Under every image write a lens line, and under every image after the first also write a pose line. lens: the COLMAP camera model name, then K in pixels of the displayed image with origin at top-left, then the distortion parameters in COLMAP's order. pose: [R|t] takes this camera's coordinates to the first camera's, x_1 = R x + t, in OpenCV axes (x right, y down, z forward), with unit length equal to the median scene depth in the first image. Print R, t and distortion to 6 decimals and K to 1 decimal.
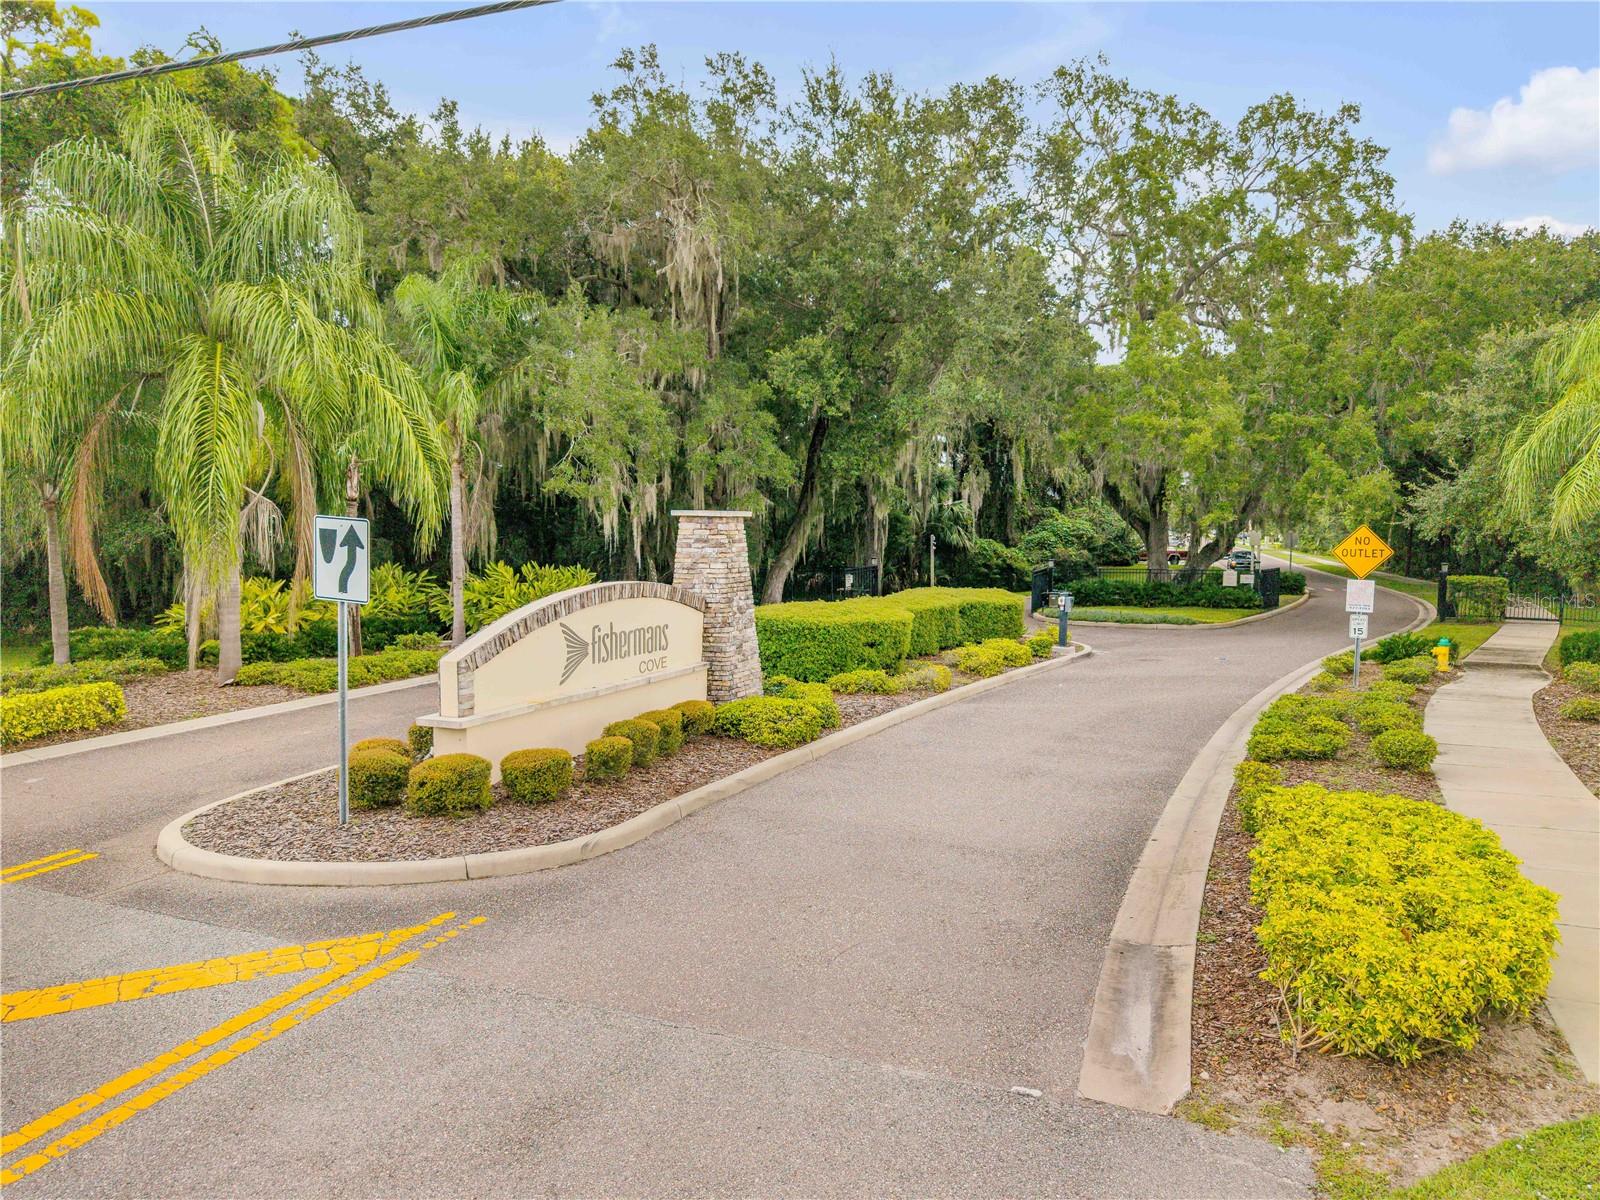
lens RADIAL K [[1063.5, 0, 814.3], [0, 1063.5, 604.2], [0, 0, 1]] dist [0.031616, -0.034939]
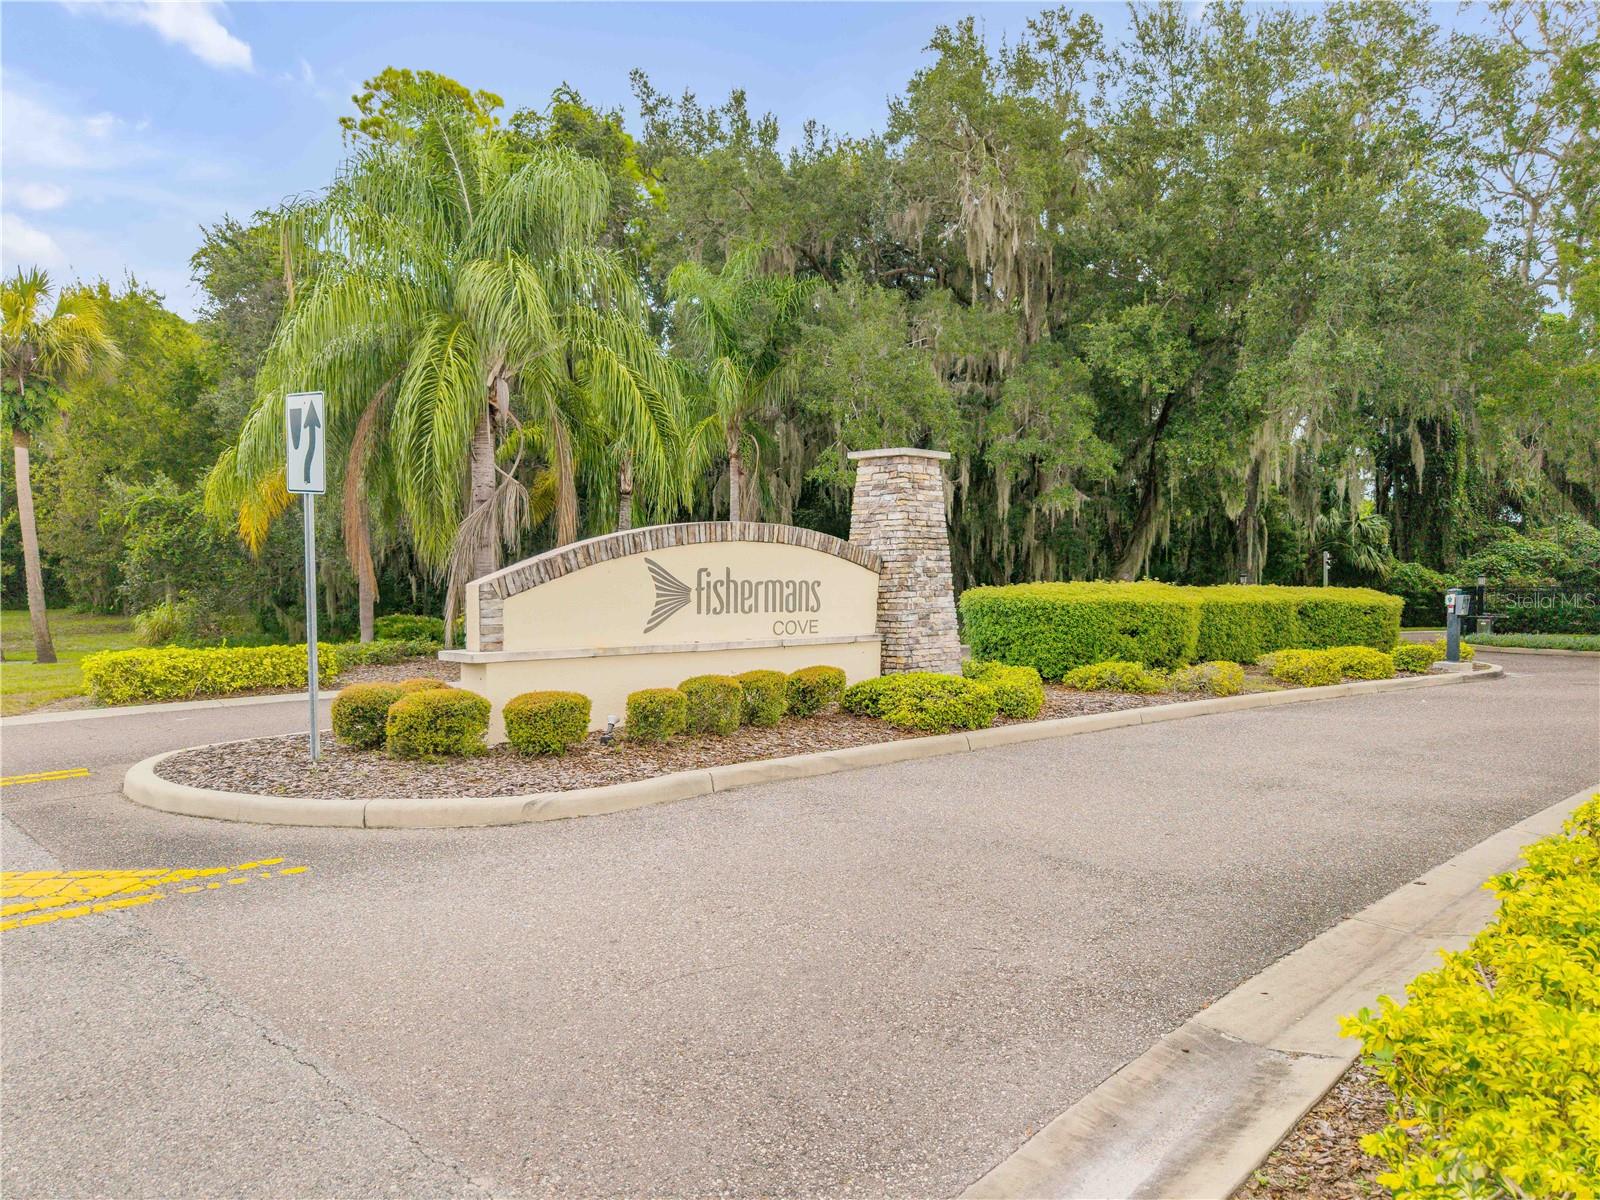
lens RADIAL K [[1113.4, 0, 744.1], [0, 1113.4, 582.3], [0, 0, 1]] dist [0.032312, -0.045199]
pose [[0.928930, 0.007770, -0.370175, 0.075916], [-0.024538, 0.998874, -0.040612, 0.034019], [0.369442, 0.046809, 0.928074, 0.109205]]
